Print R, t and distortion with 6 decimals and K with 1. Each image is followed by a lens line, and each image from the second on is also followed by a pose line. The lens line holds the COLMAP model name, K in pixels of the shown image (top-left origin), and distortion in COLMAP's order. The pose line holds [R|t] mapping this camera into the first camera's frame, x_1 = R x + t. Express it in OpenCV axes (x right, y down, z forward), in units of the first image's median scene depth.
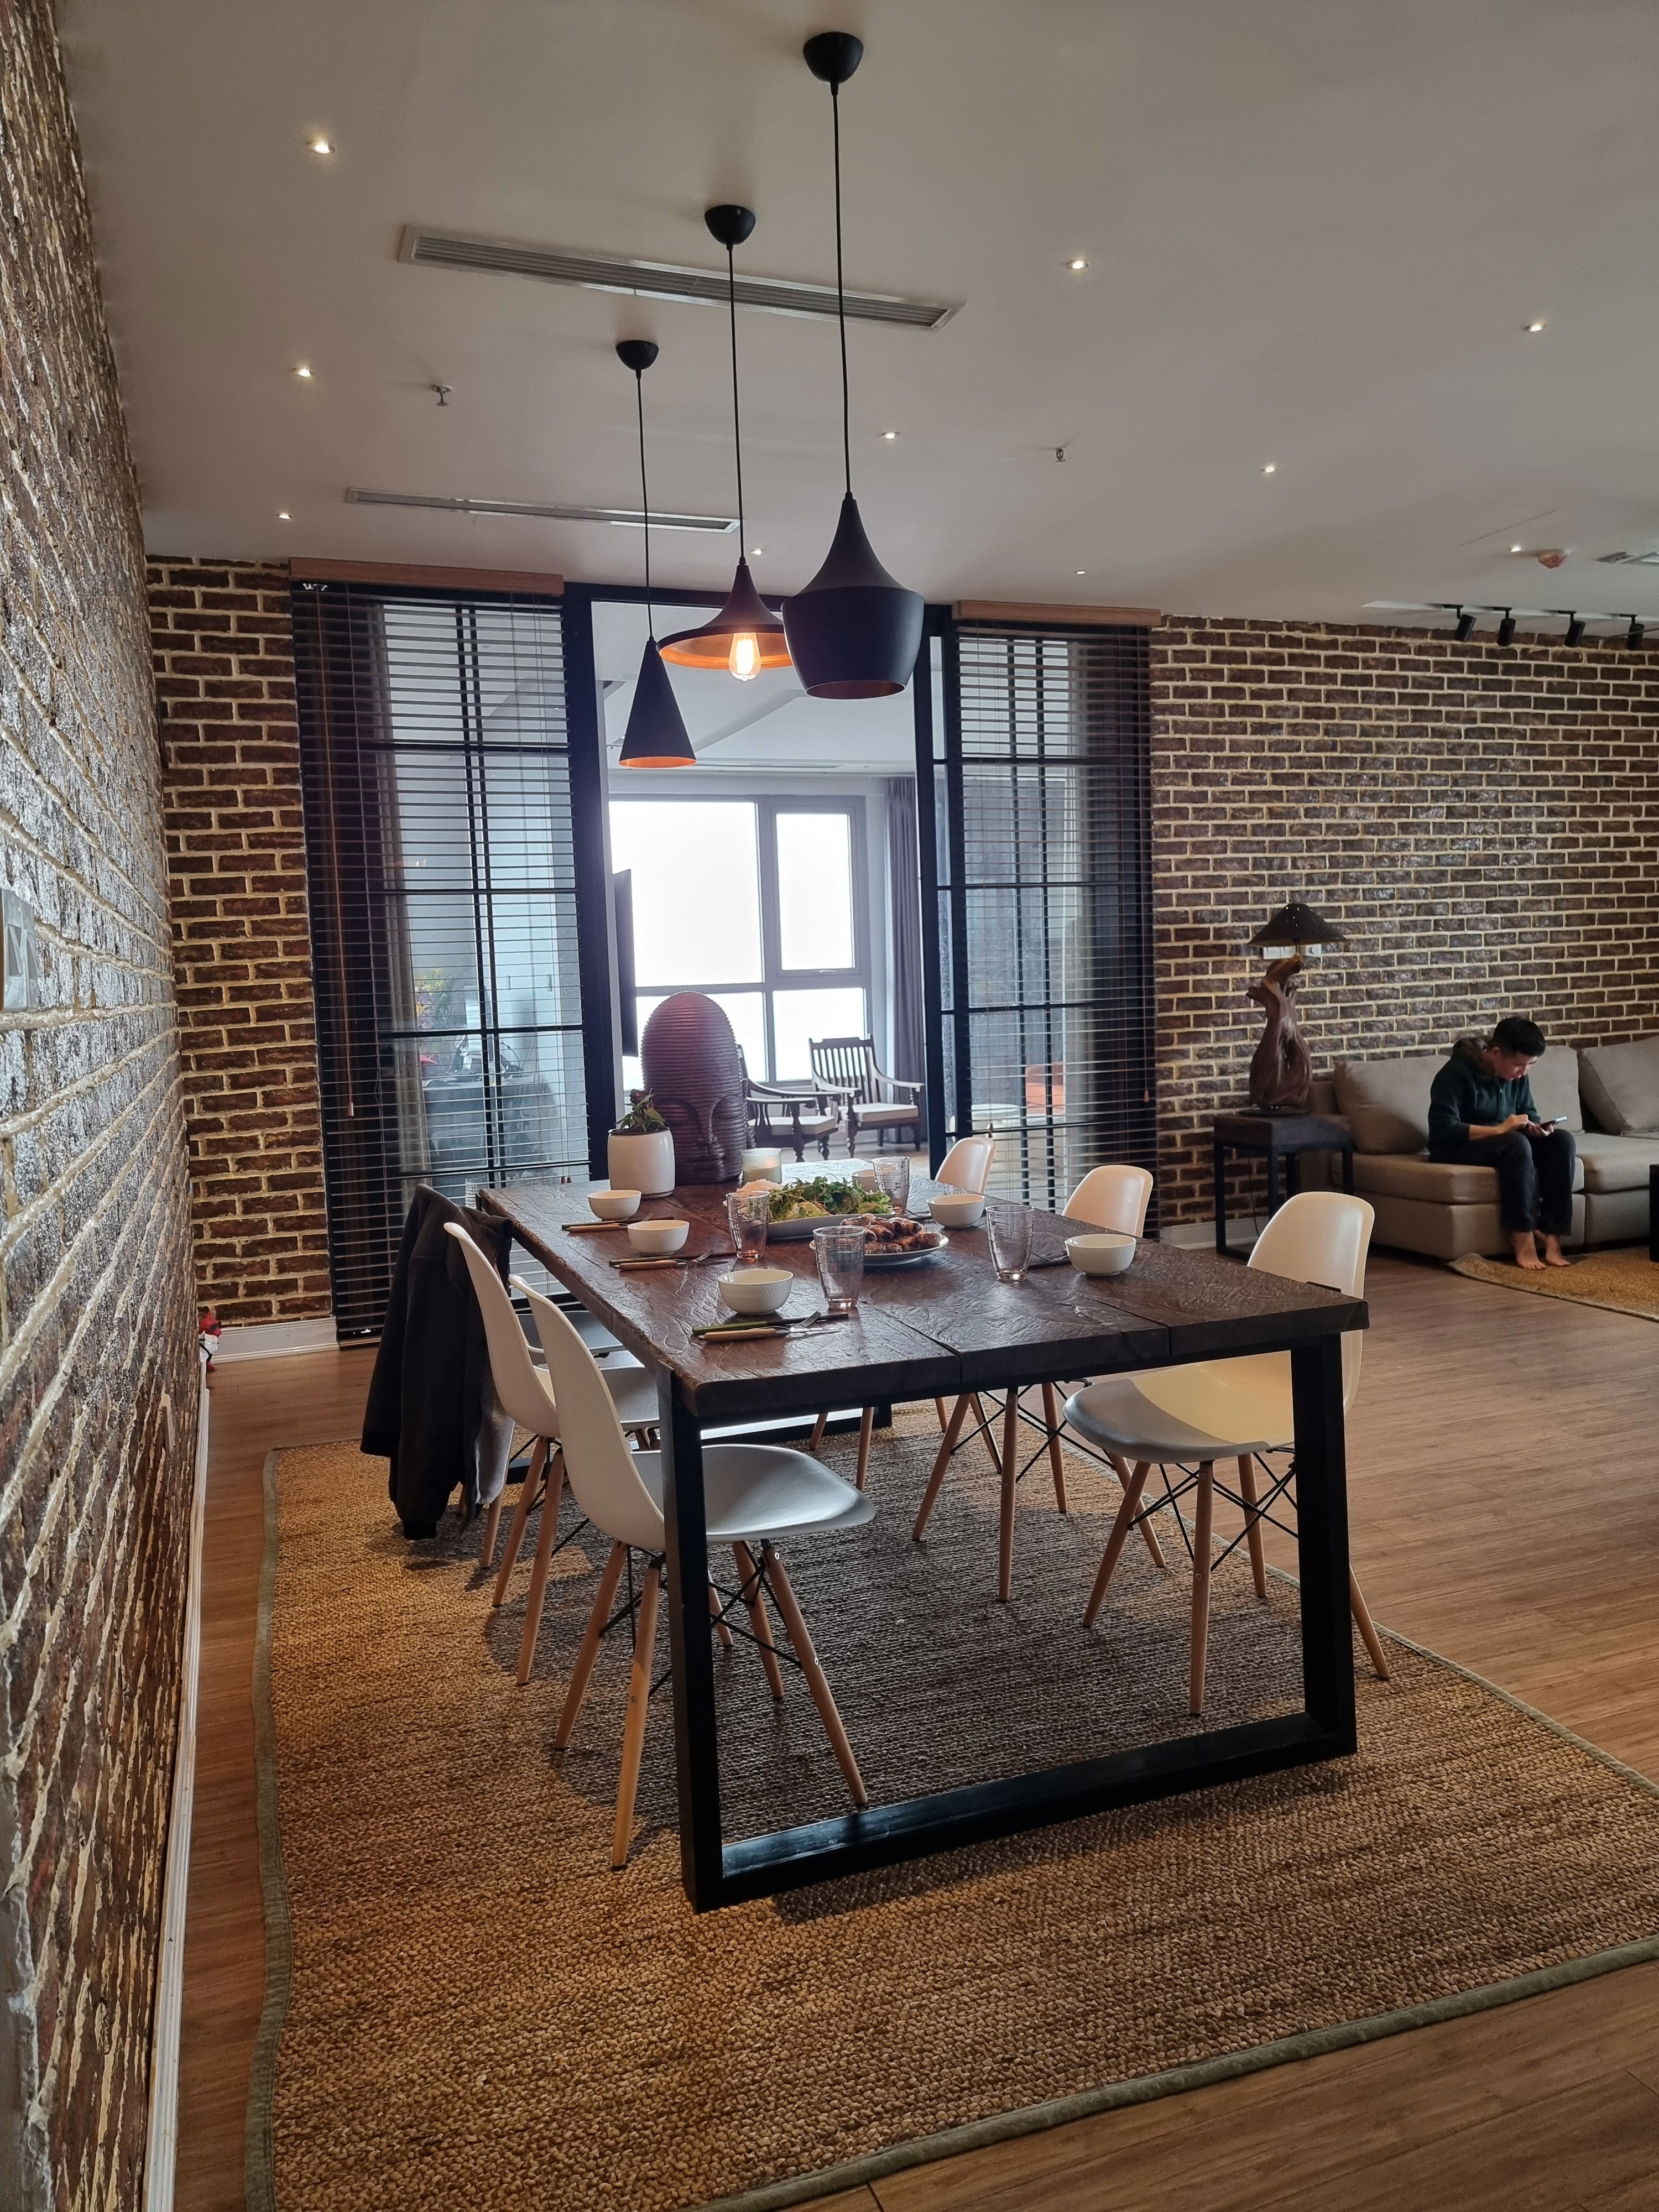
lens RADIAL K [[1519.8, 0, 836.5], [0, 1519.8, 1095.7], [0, 0, 1]] dist [0.080367, -0.067558]
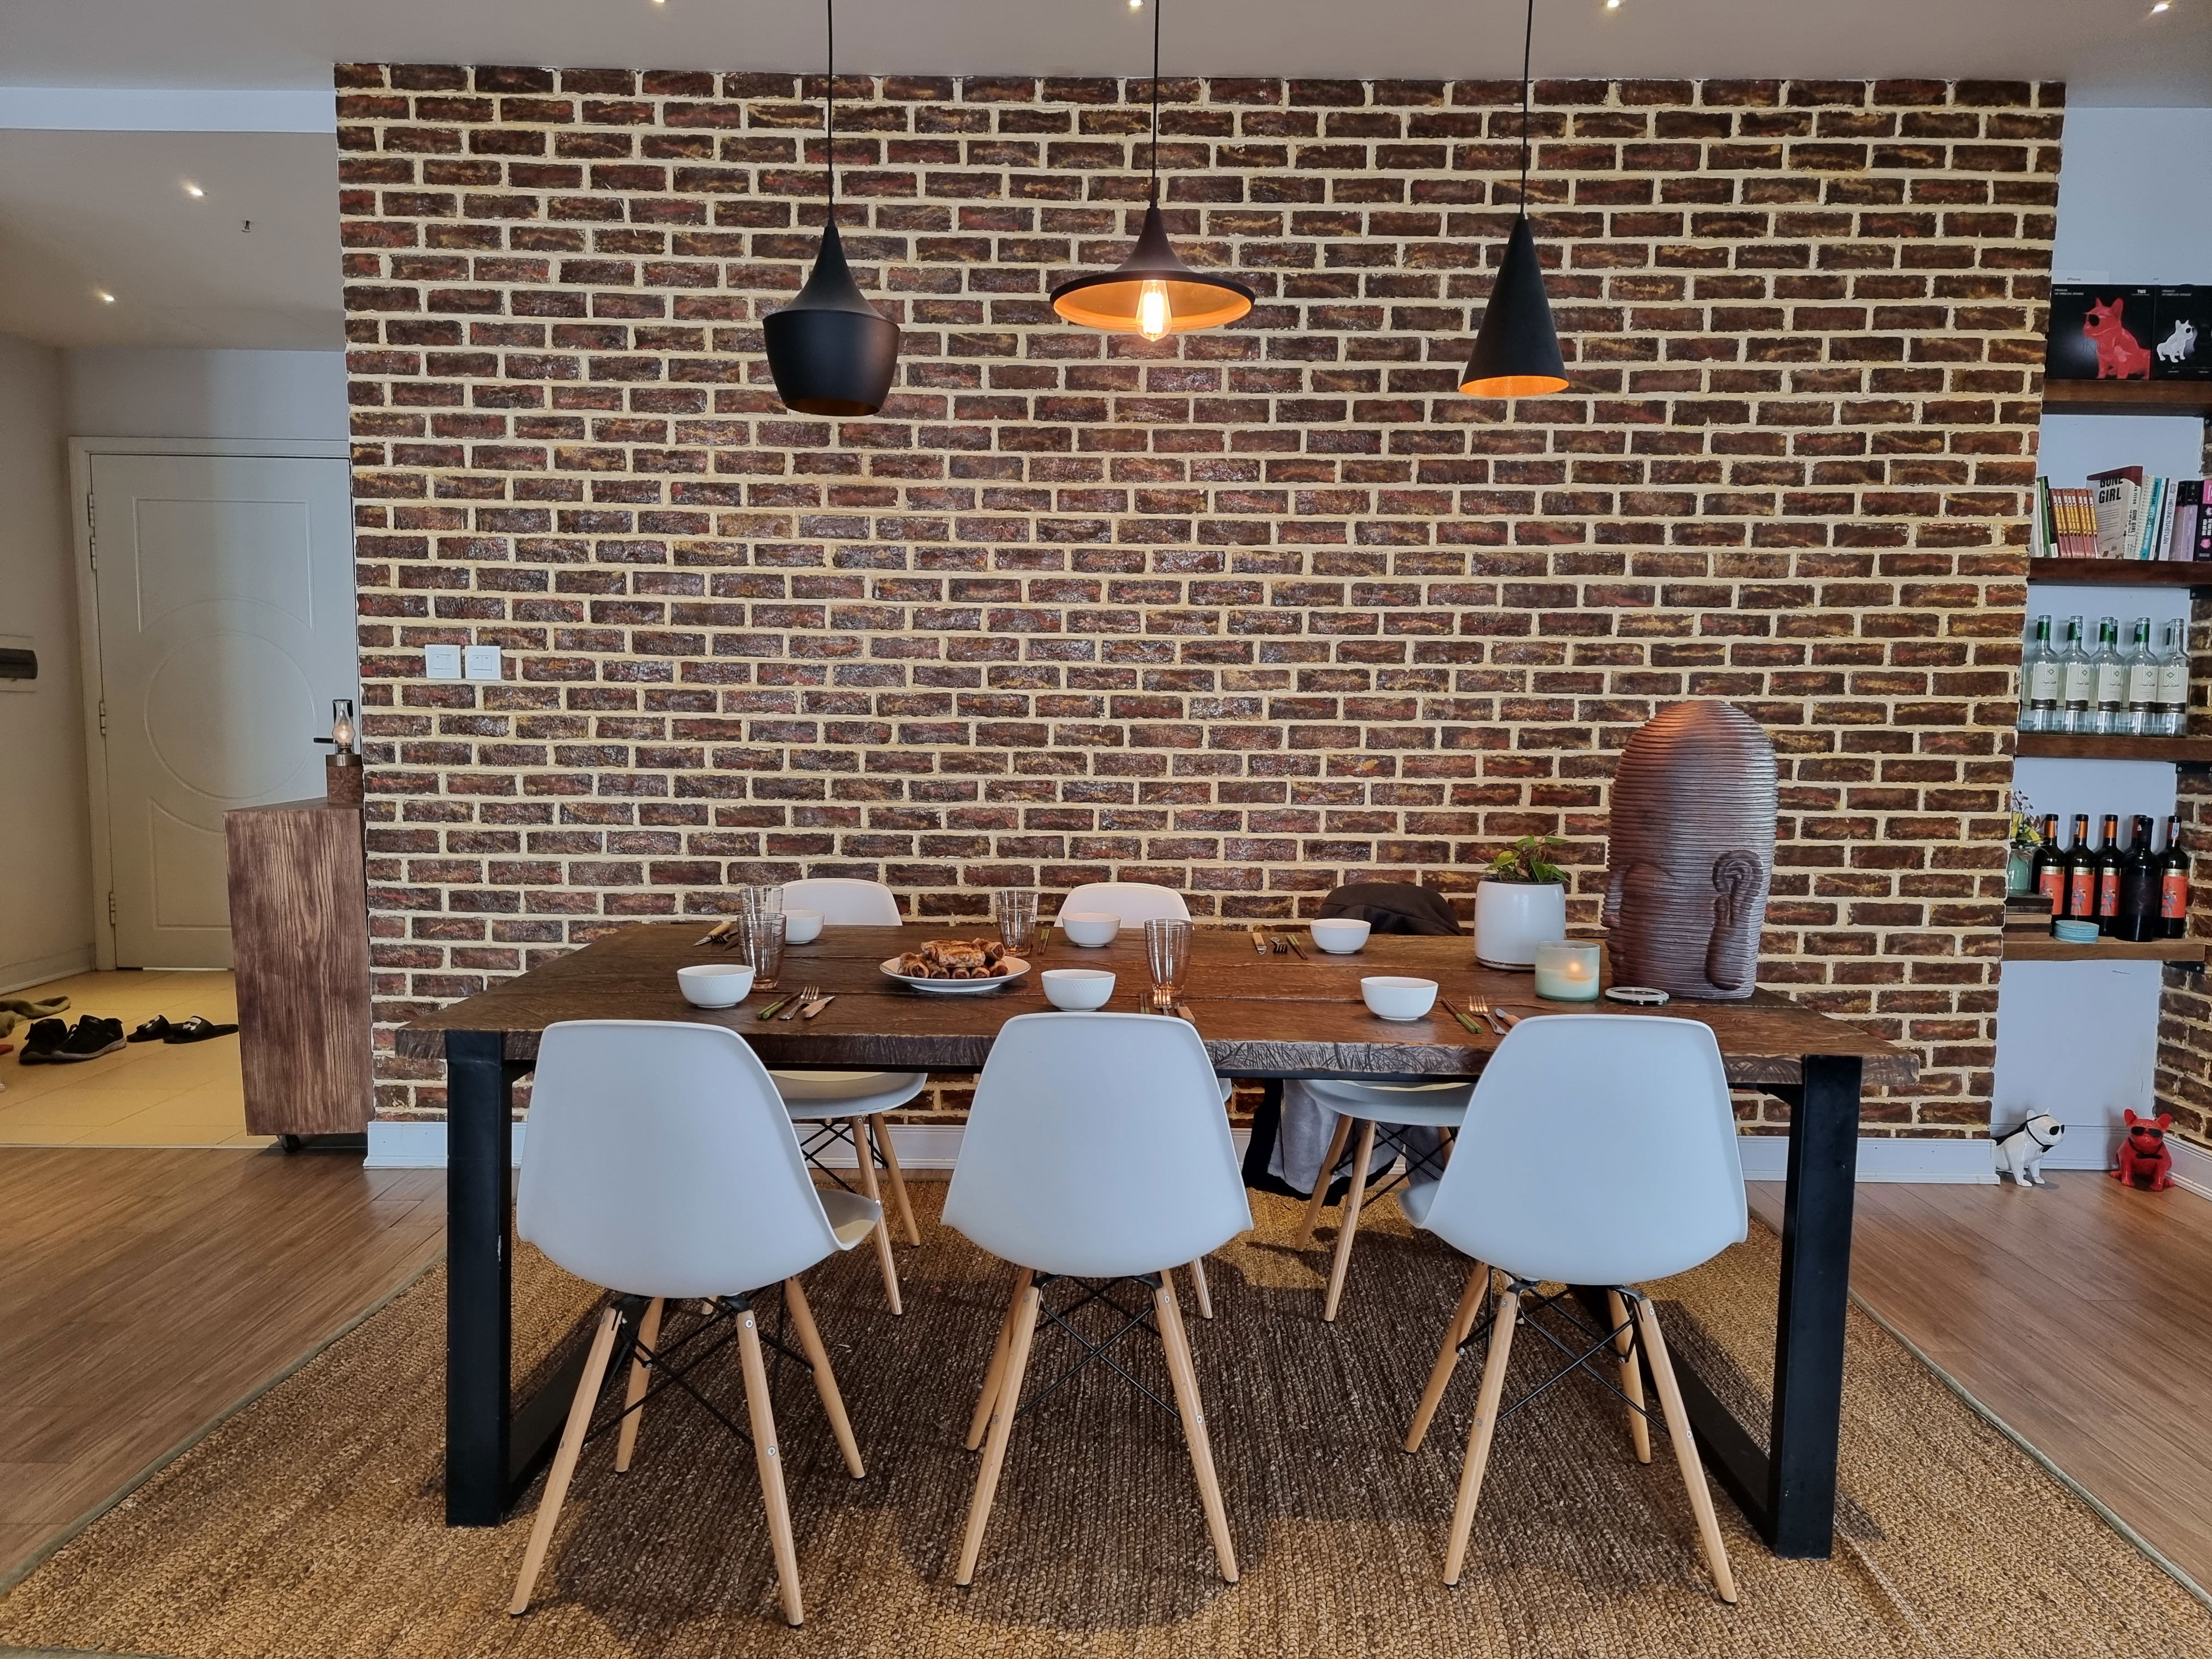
lens RADIAL K [[1519.8, 0, 1080.4], [0, 1519.8, 858.1], [0, 0, 1]] dist [0.080367, -0.067558]
pose [[-0.362844, 0.126262, -0.923256, 0.367737], [-0.072066, 0.984008, 0.162893, -0.053726], [0.929059, 0.125640, -0.347942, 0.593744]]
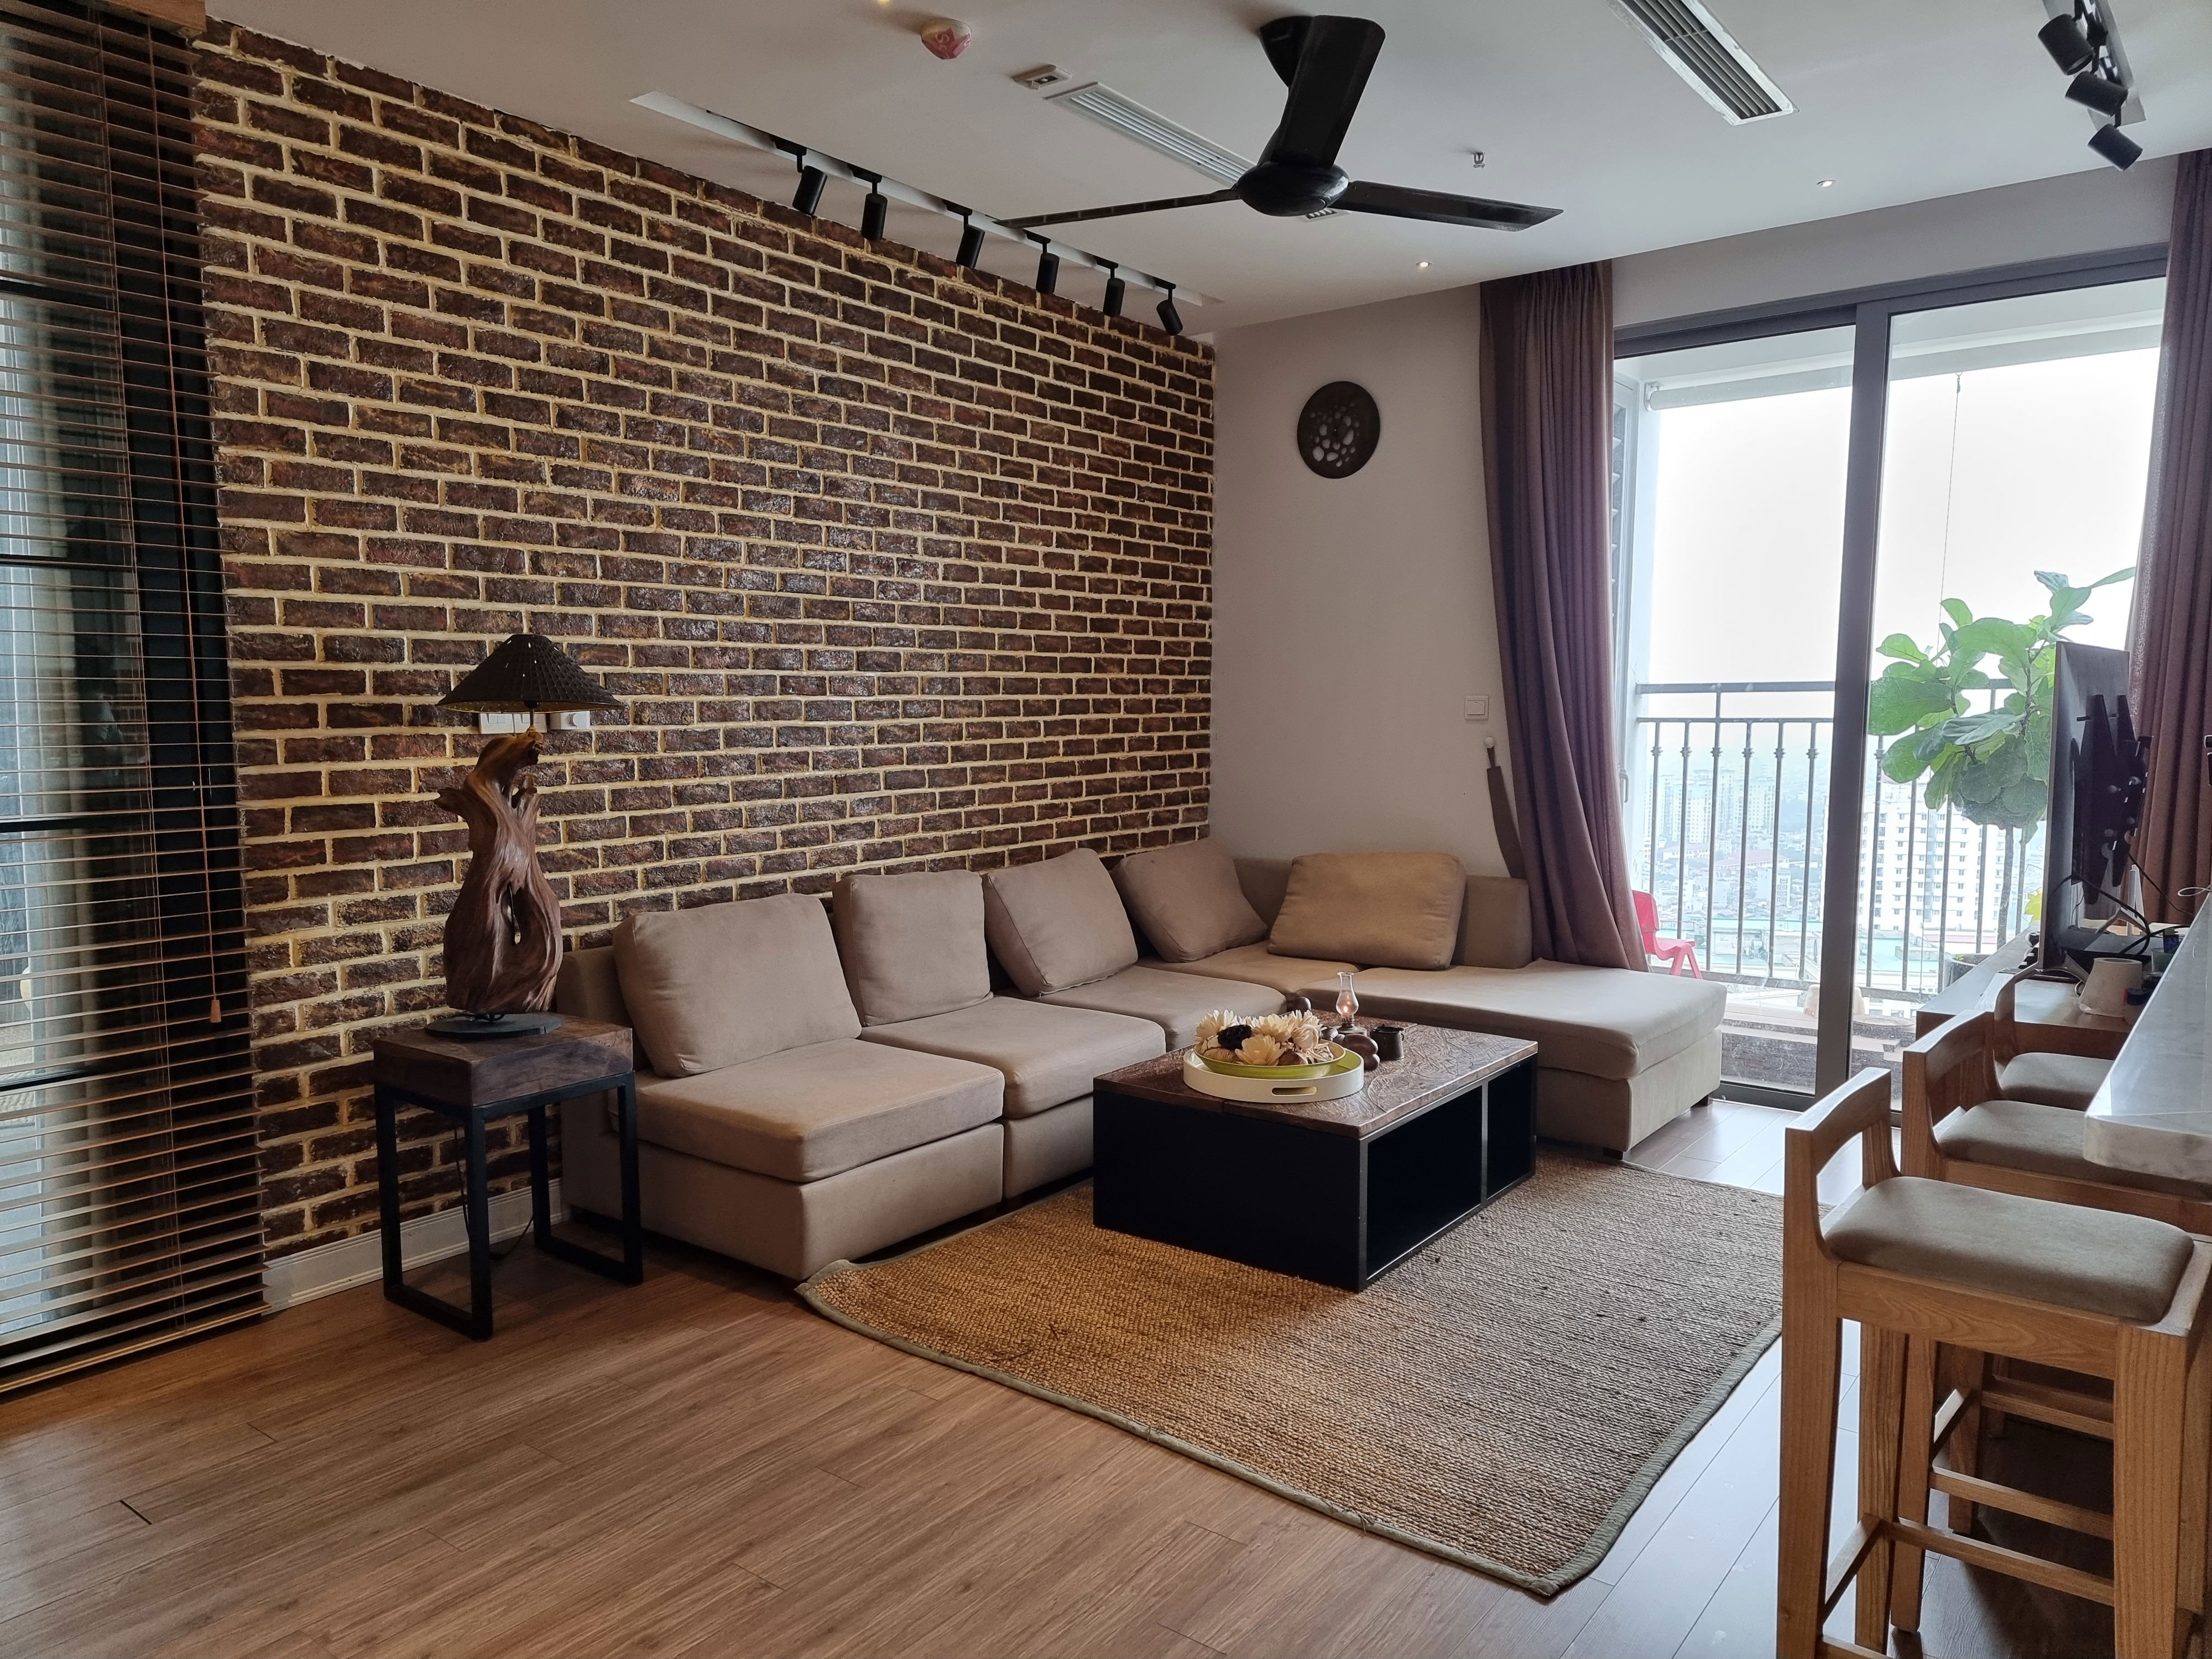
lens RADIAL K [[1519.8, 0, 1073.9], [0, 1519.8, 861.1], [0, 0, 1]] dist [0.080367, -0.067558]
pose [[0.862879, -0.019329, 0.505040, 0.188090], [0.010449, 0.999737, 0.020410, -0.053963], [-0.505302, -0.012334, 0.862855, 0.428267]]
